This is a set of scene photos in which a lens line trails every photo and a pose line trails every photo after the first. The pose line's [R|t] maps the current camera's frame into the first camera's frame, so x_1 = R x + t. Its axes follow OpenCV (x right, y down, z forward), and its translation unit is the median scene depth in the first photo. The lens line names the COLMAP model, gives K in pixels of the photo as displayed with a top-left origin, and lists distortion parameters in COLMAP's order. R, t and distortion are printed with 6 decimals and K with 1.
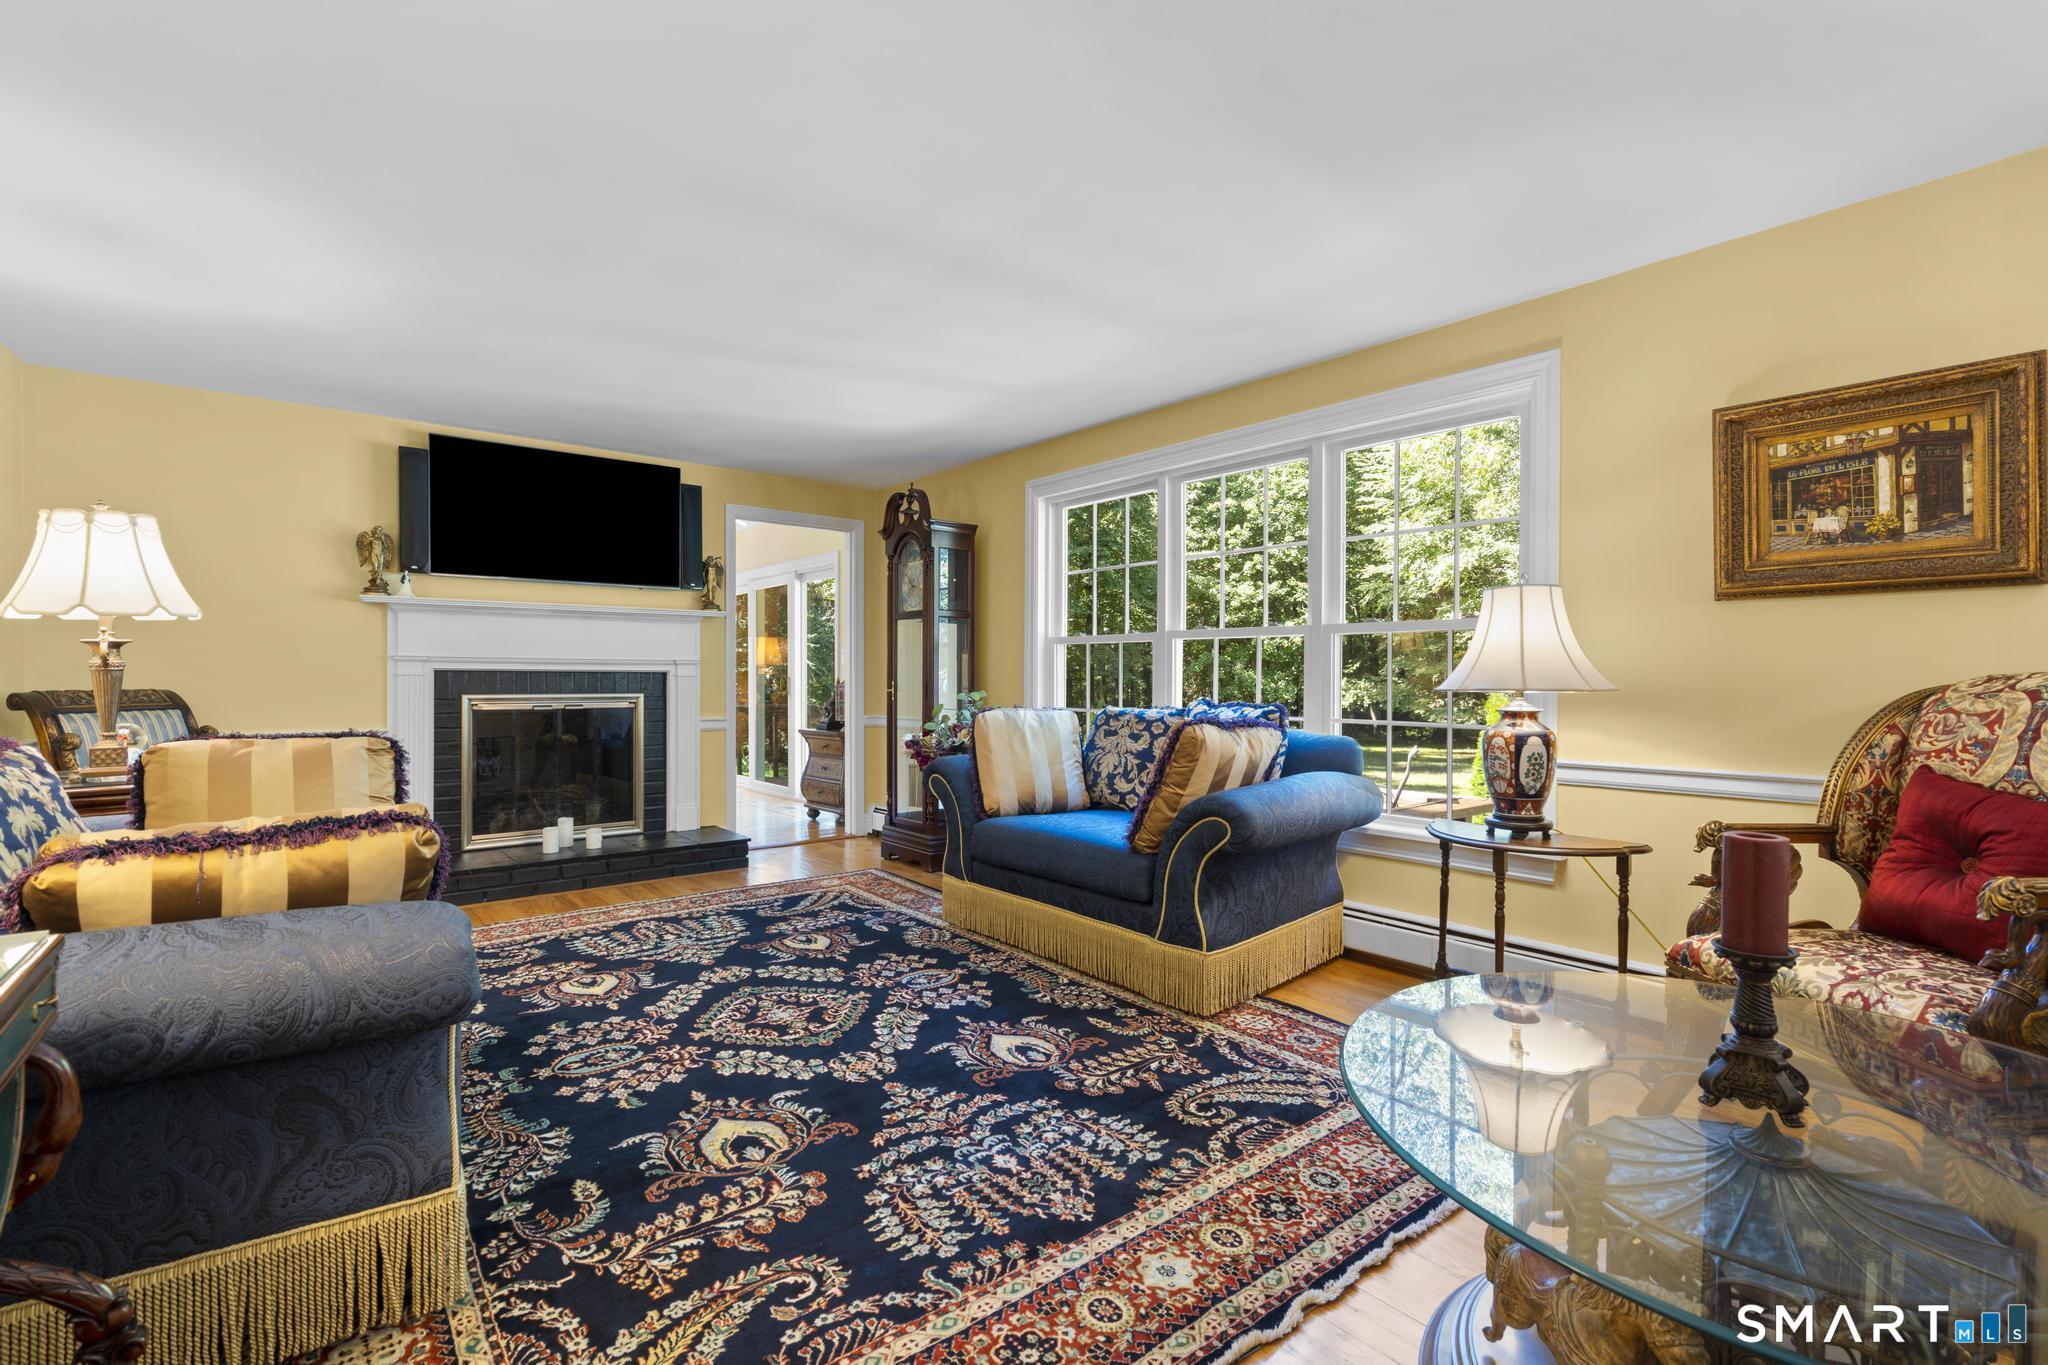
lens RADIAL K [[915.3, 0, 1028.3], [0, 915.3, 687.4], [0, 0, 1]] dist [-0.003184, 0.000147]
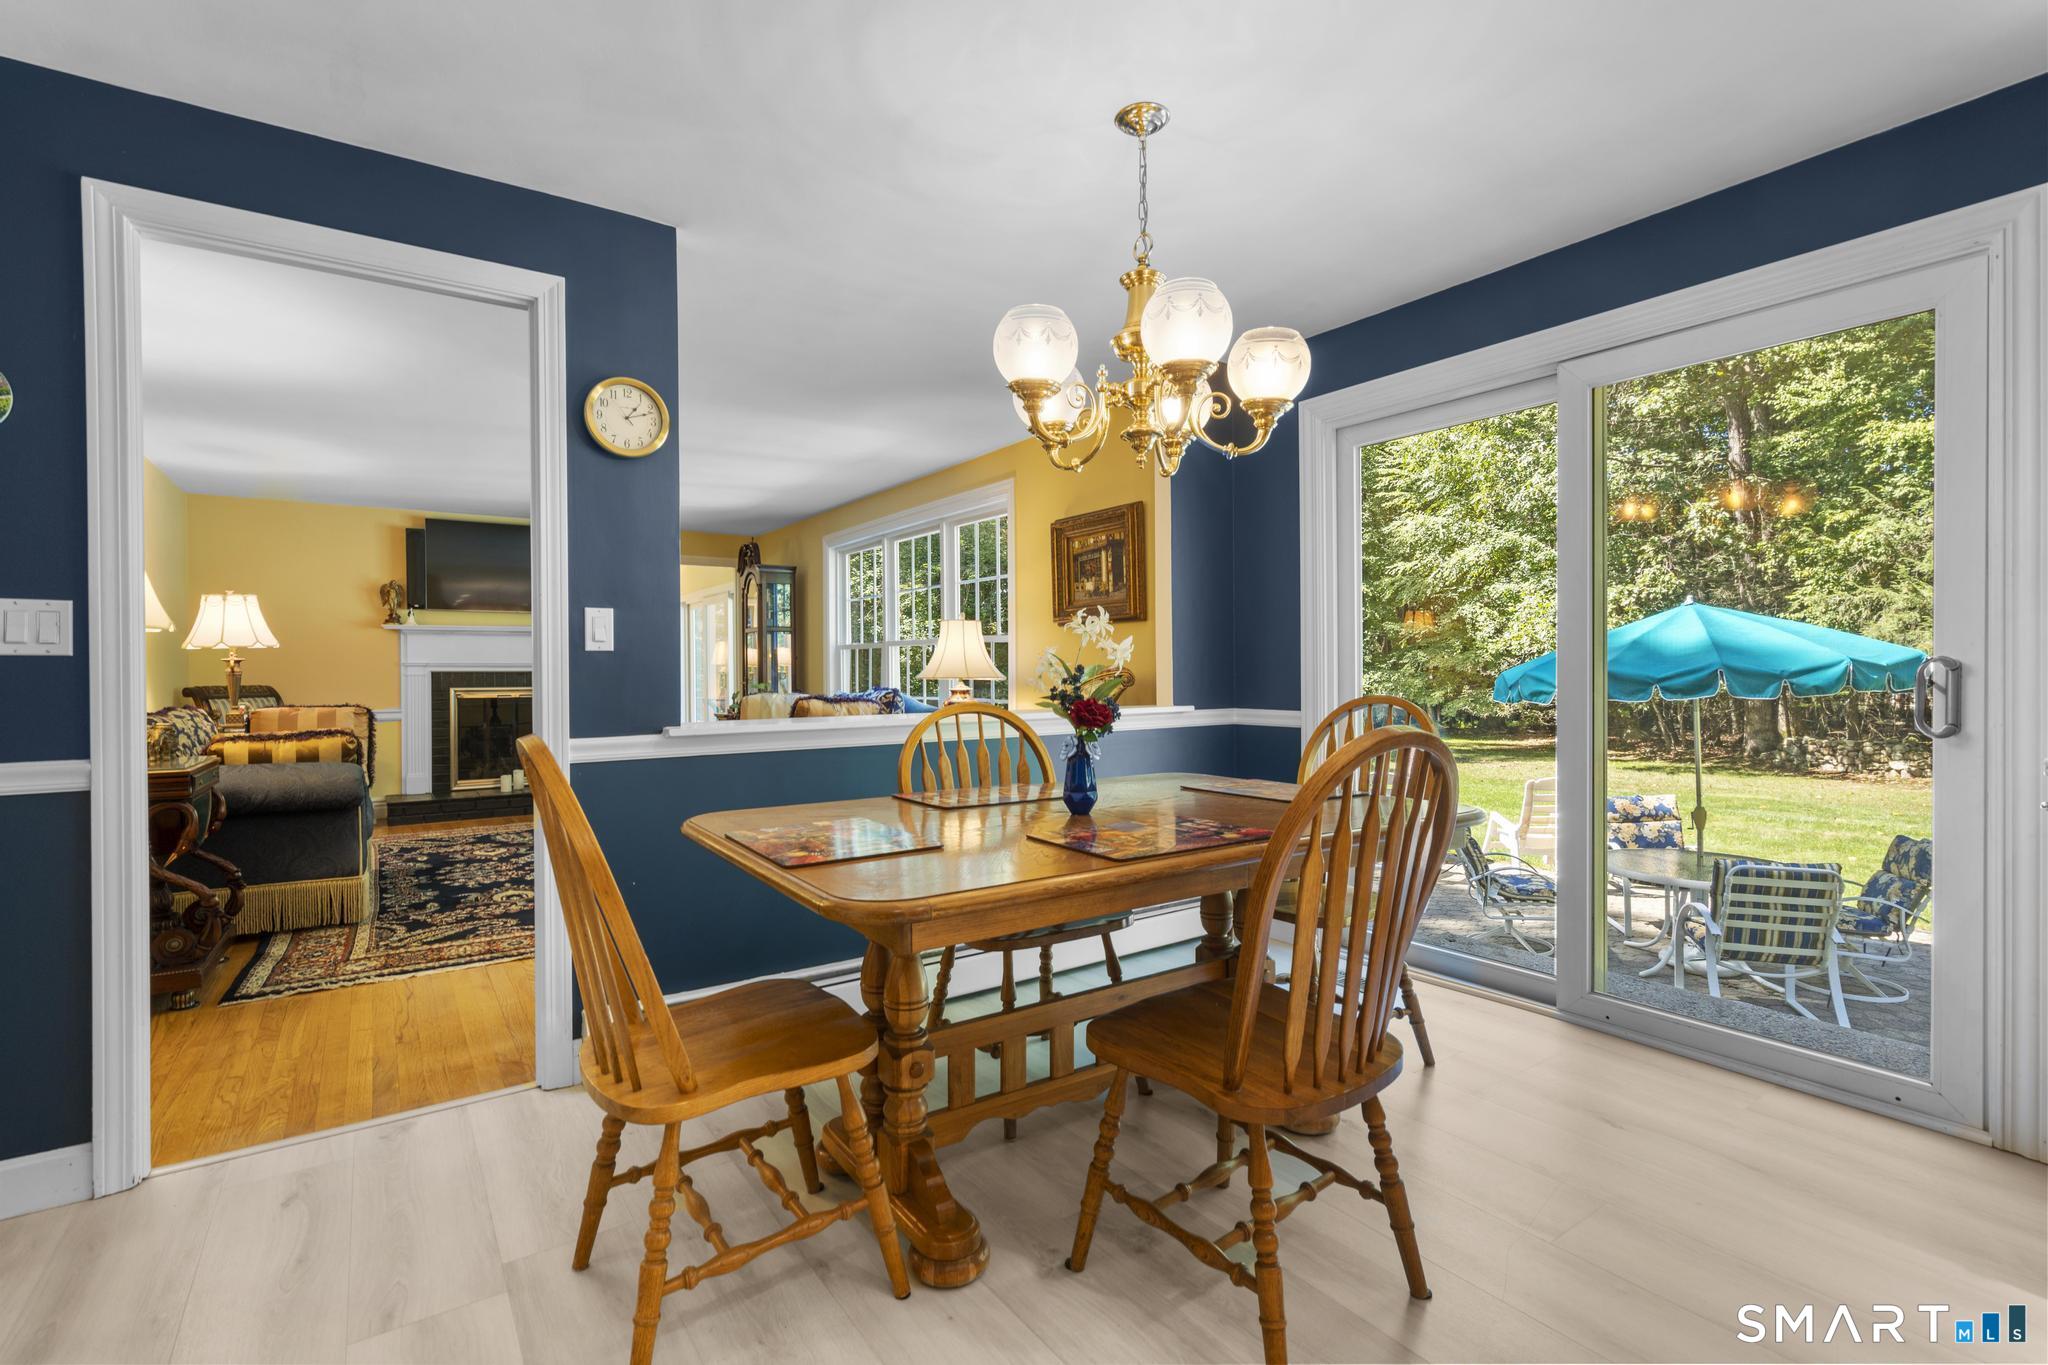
lens RADIAL K [[934.6, 0, 1024.0], [0, 934.6, 682.5], [0, 0, 1]] dist [-0.003433, -0.000166]
pose [[0.996057, -0.009046, -0.088249, 0.819623], [0.009144, 0.999958, 0.000705, 0.011754], [0.088239, -0.001509, 0.996098, -0.807002]]
